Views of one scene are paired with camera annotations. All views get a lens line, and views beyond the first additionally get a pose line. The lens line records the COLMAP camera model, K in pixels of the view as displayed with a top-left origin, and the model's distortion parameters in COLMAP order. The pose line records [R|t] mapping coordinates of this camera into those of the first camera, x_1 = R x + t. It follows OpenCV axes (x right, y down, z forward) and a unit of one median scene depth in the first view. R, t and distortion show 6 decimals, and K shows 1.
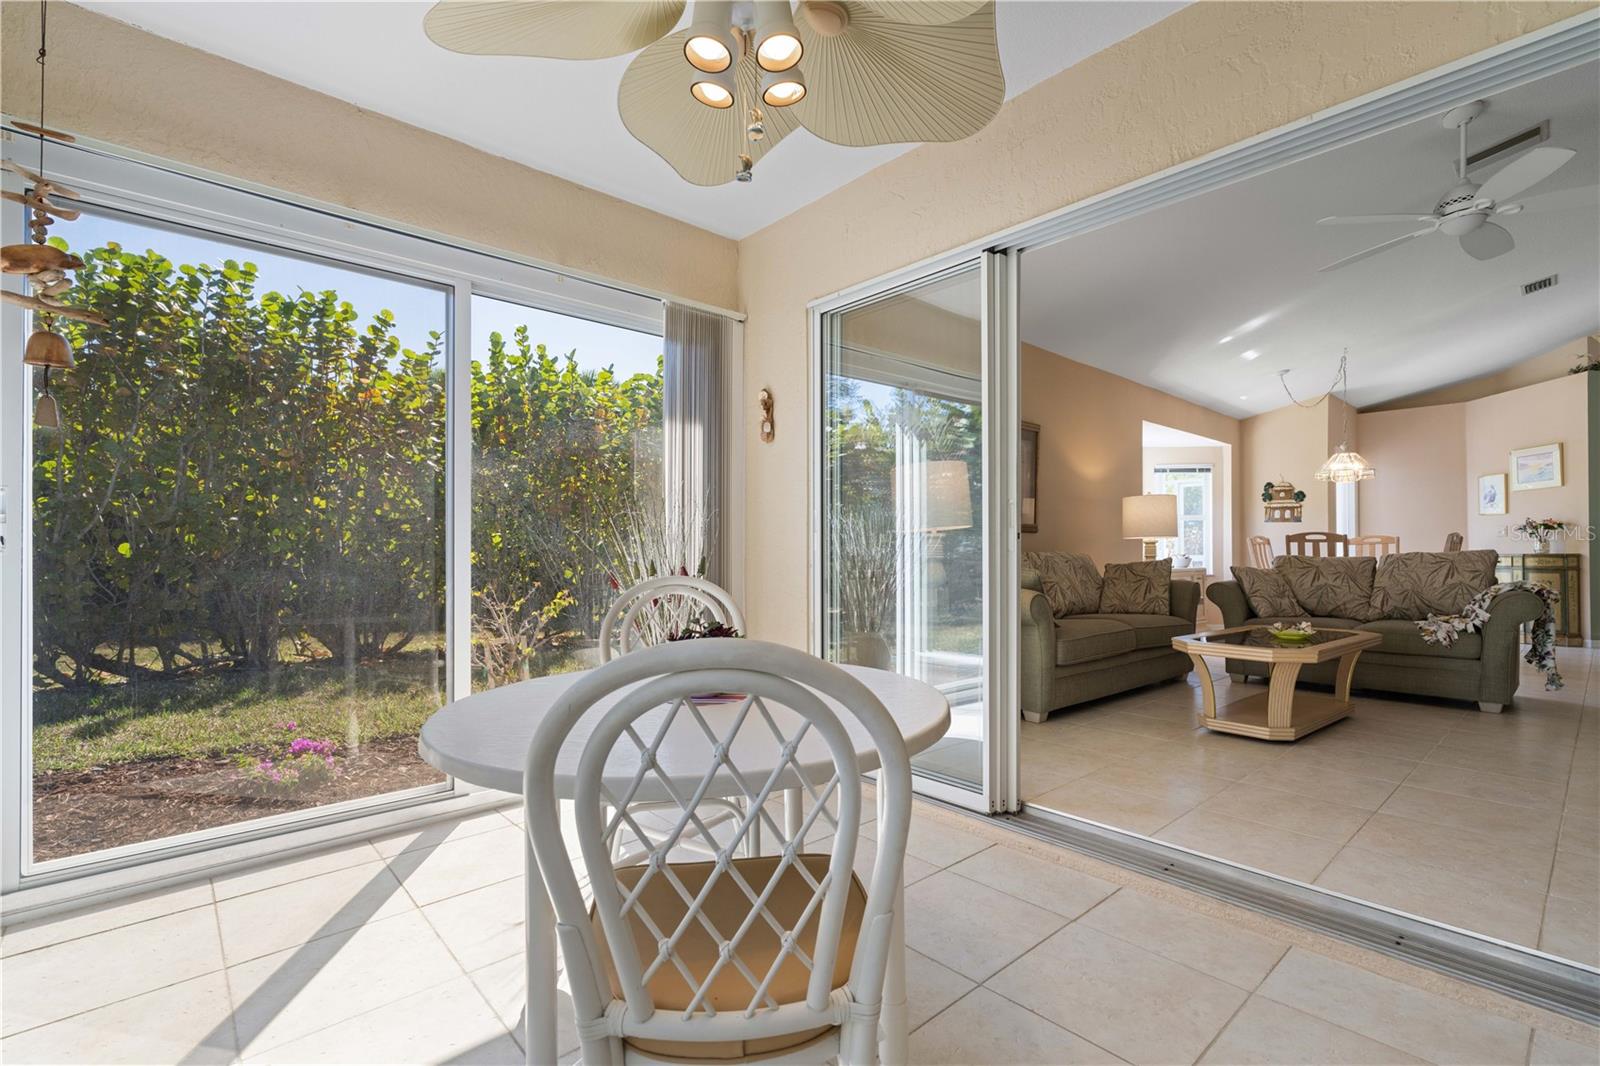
lens RADIAL K [[728.0, 0, 804.7], [0, 728.0, 549.6], [0, 0, 1]] dist [-0.001275, 0.000254]
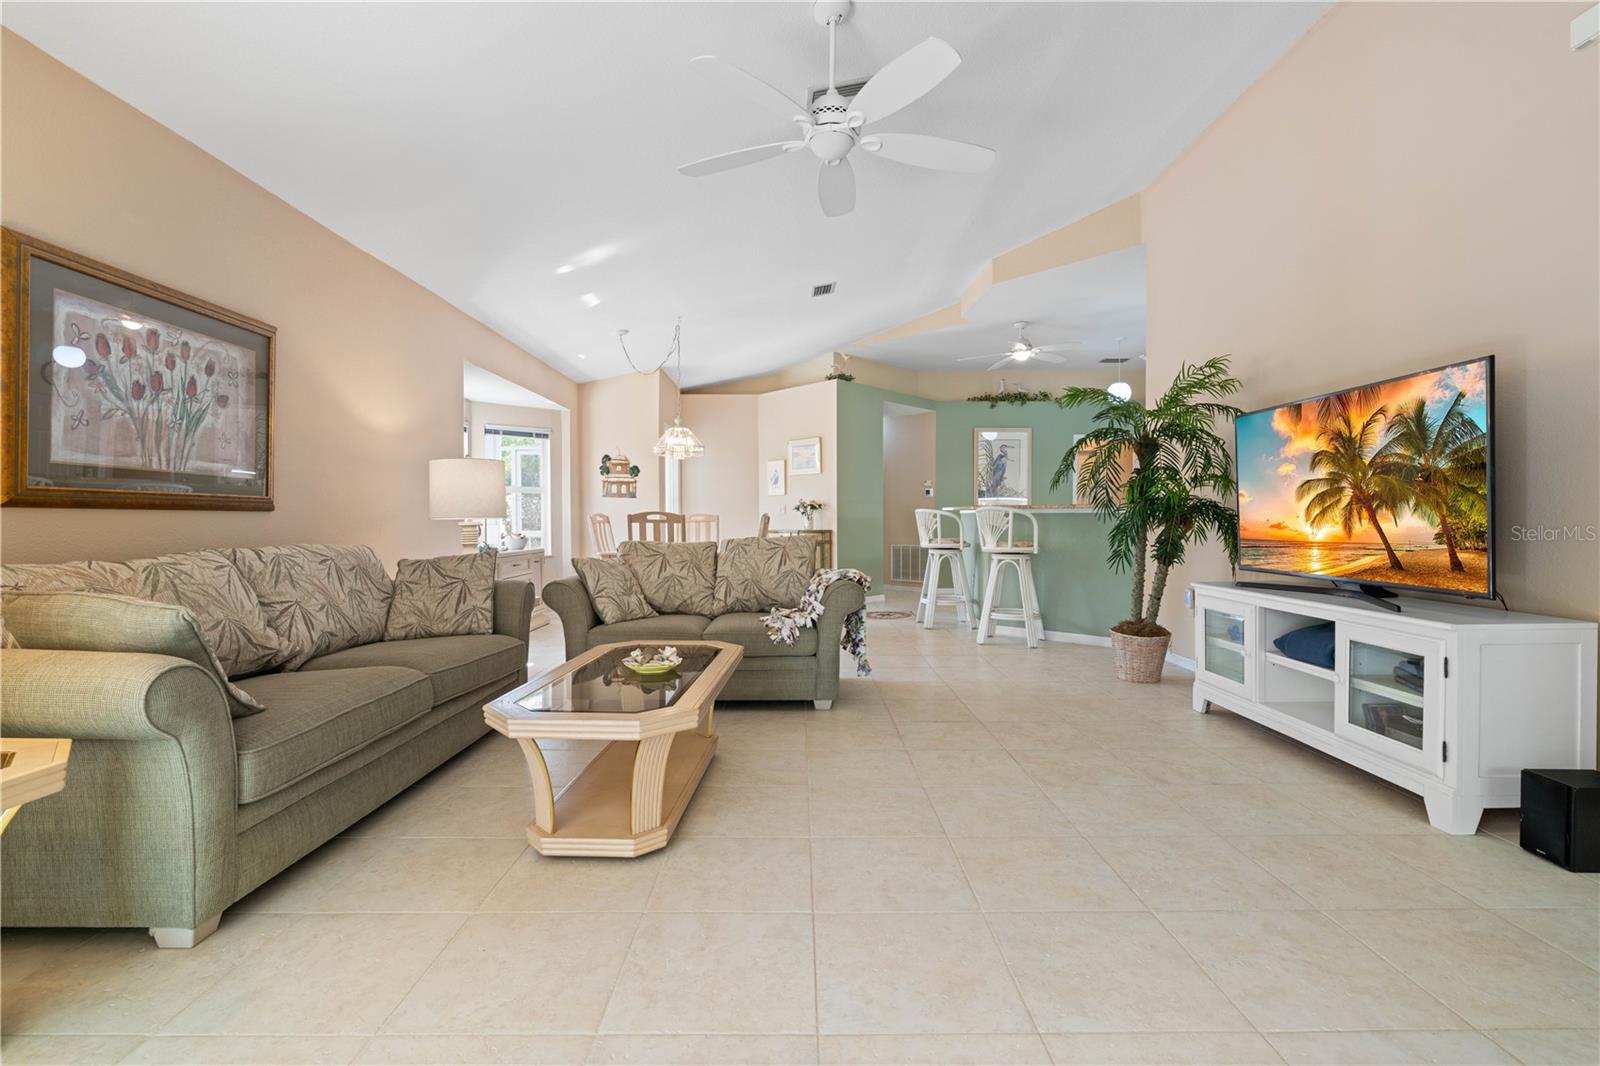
lens RADIAL K [[722.1, 0, 802.9], [0, 722.1, 531.9], [0, 0, 1]] dist [-0.004043, 0.000977]
pose [[0.663424, -0.013866, 0.748115, 0.170153], [-0.002094, 0.999790, 0.020388, -0.019177], [-0.748240, -0.015092, 0.663256, 0.299378]]
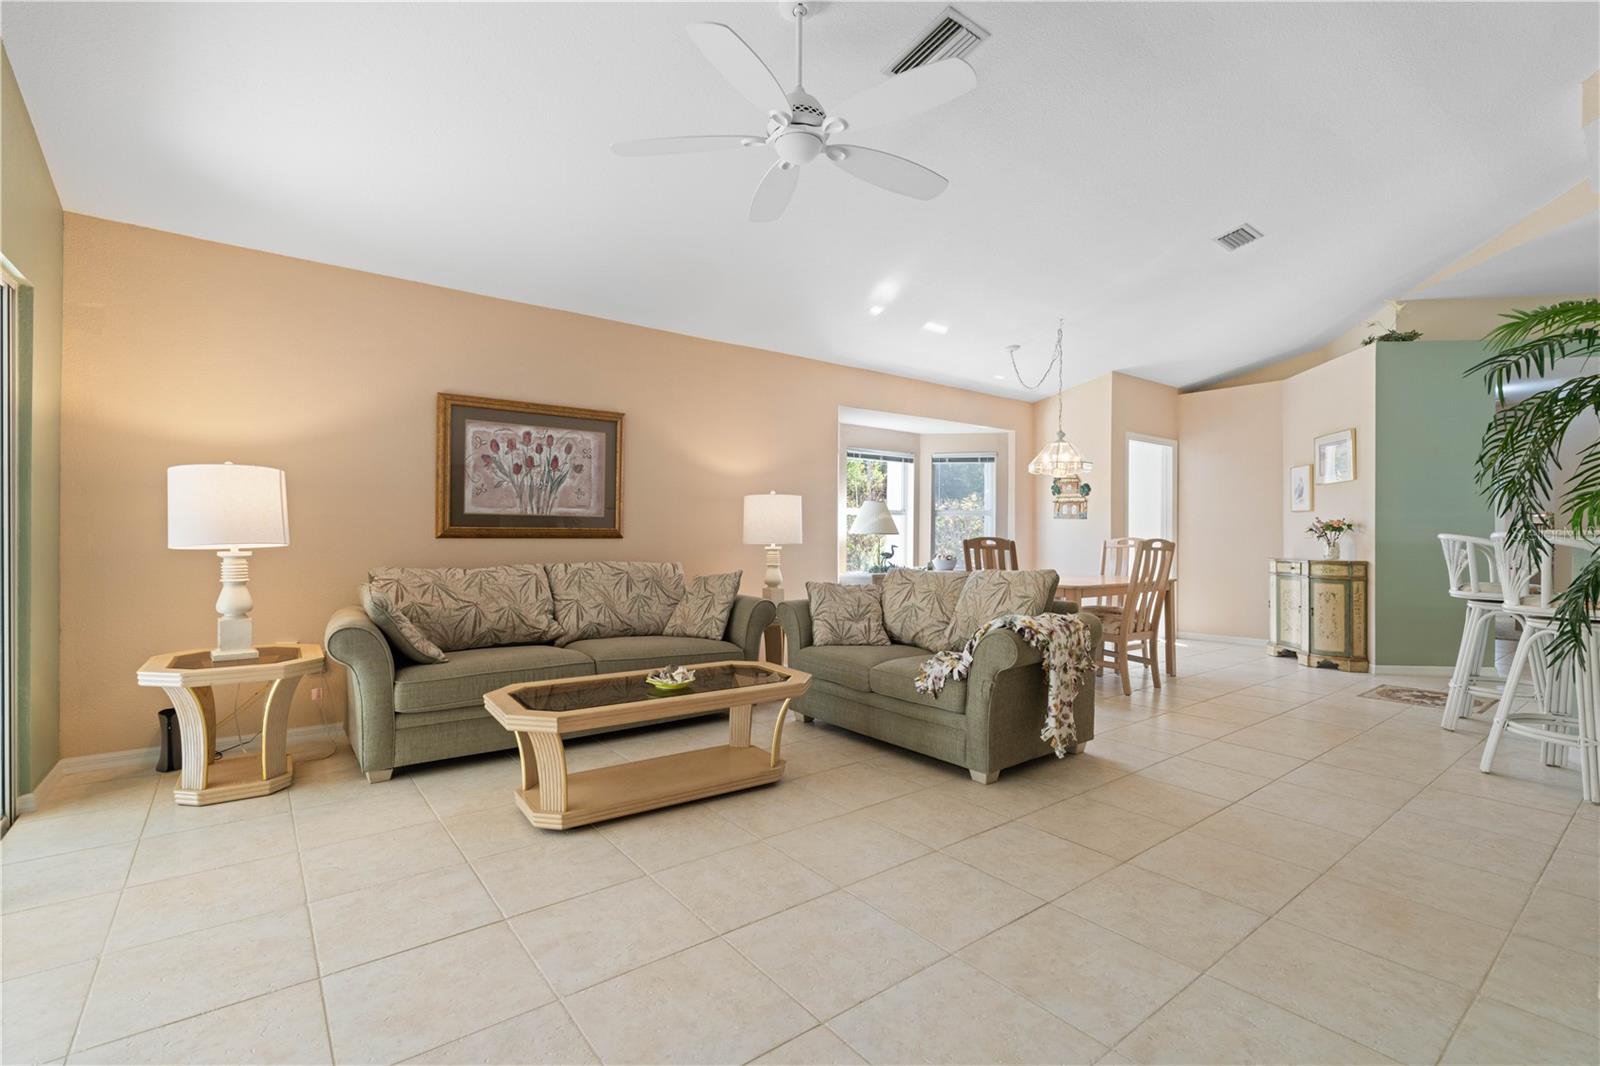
lens RADIAL K [[722.1, 0, 802.9], [0, 722.1, 538.0], [0, 0, 1]] dist [-0.008890, 0.000263]
pose [[0.997289, 0.005390, -0.073386, 0.603186], [-0.004611, 0.999931, 0.010777, -0.033912], [0.073439, -0.010409, 0.997245, 0.162757]]
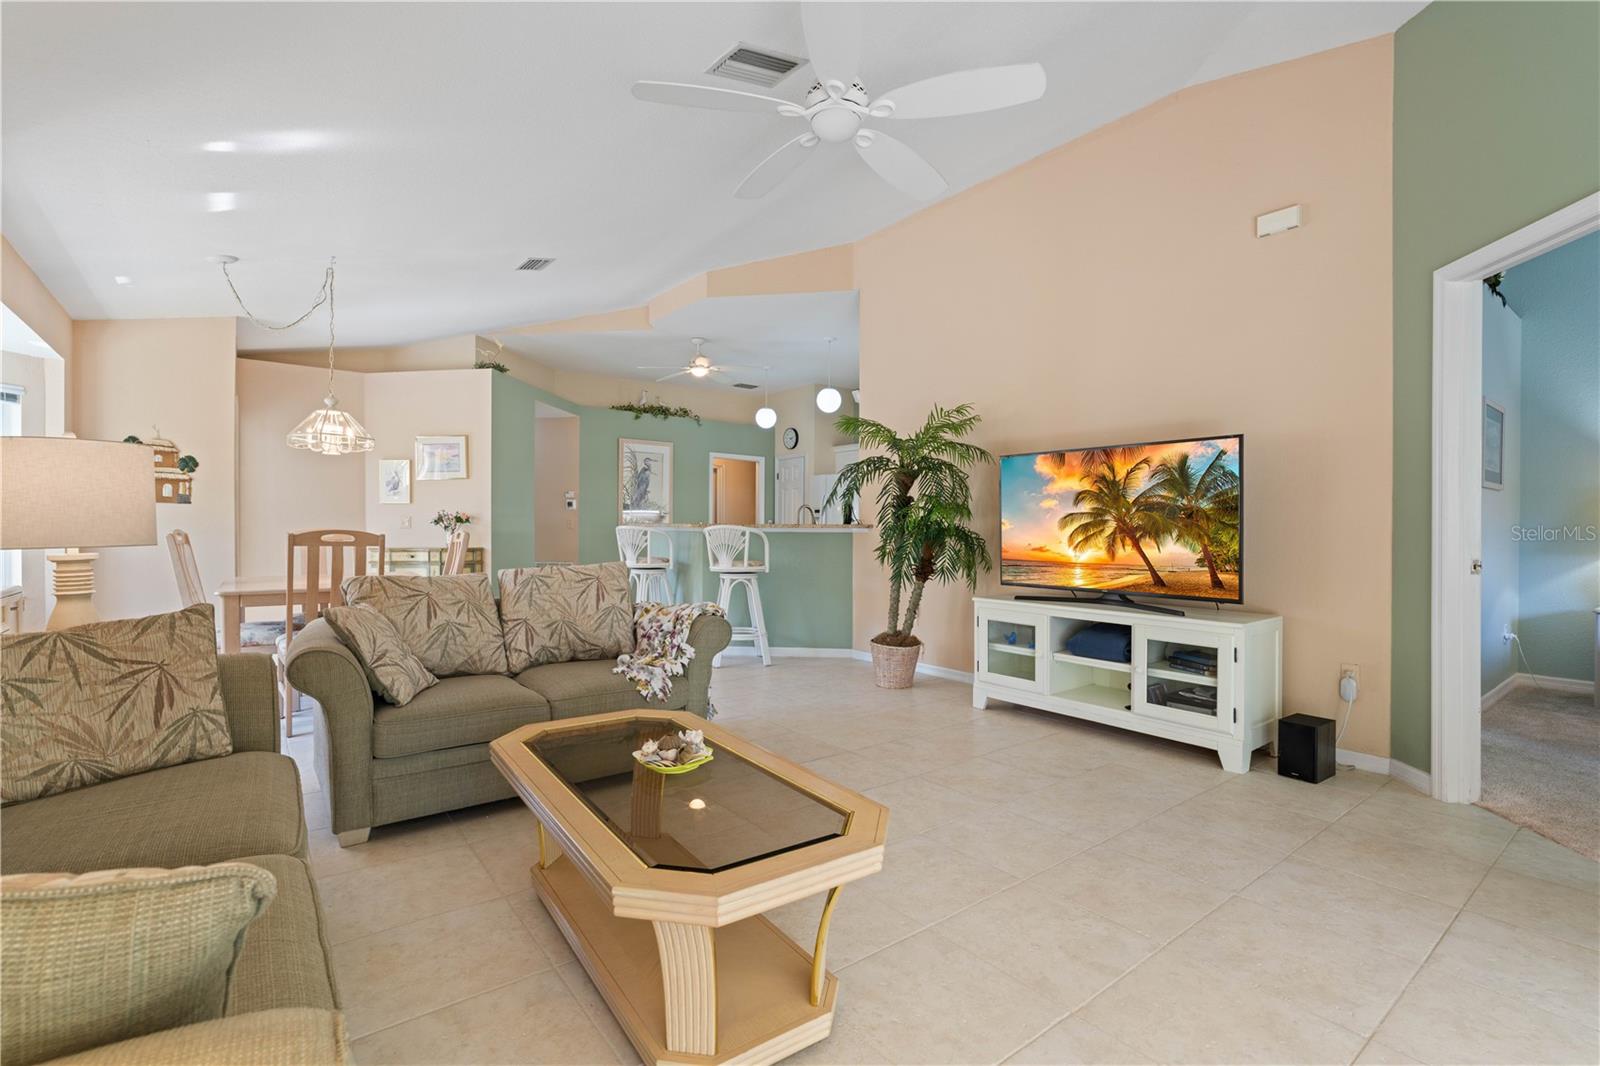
lens RADIAL K [[722.1, 0, 802.9], [0, 722.1, 531.9], [0, 0, 1]] dist [-0.004043, 0.000977]
pose [[0.071501, -0.004373, 0.997431, 0.121013], [-0.010103, 0.999936, 0.005108, -0.032286], [-0.997389, -0.010442, 0.071452, 0.609584]]
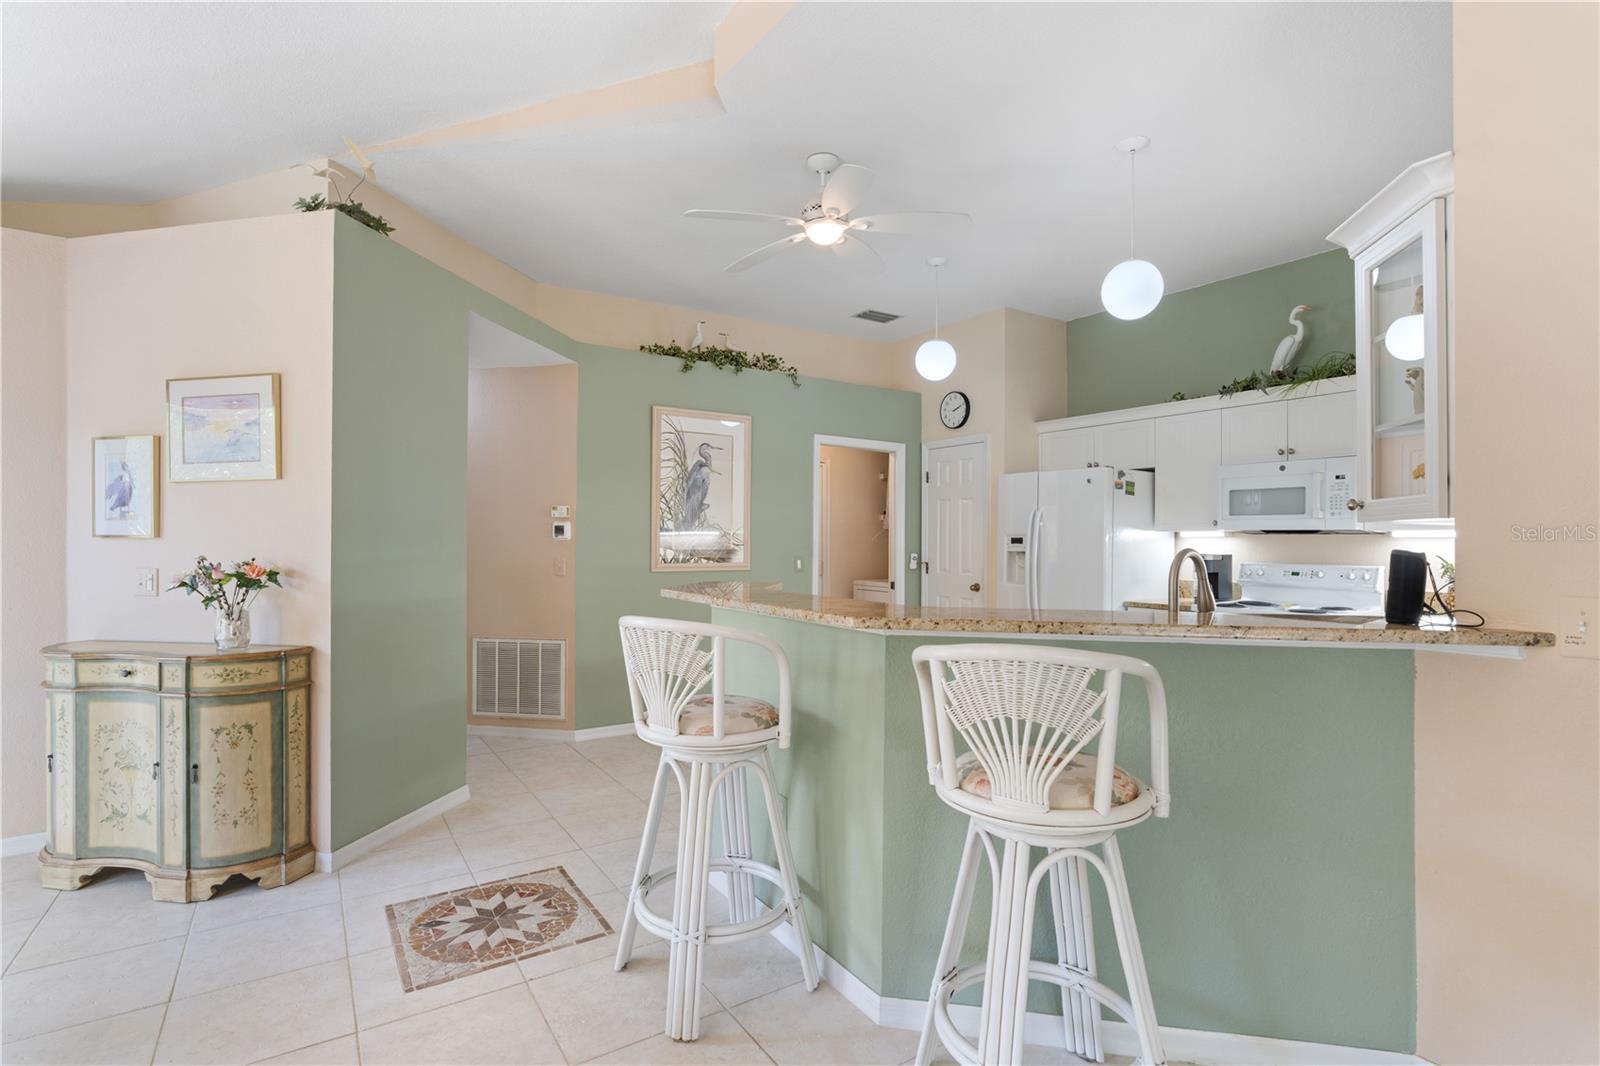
lens RADIAL K [[770.5, 0, 800.0], [0, 770.5, 533.0], [0, 0, 1]] dist [-0.004639, -0.000962]
pose [[0.154119, 0.010481, 0.987997, 0.850903], [-0.010069, 0.999908, -0.009037, -0.072474], [-0.988001, -0.008555, 0.154210, 0.829006]]
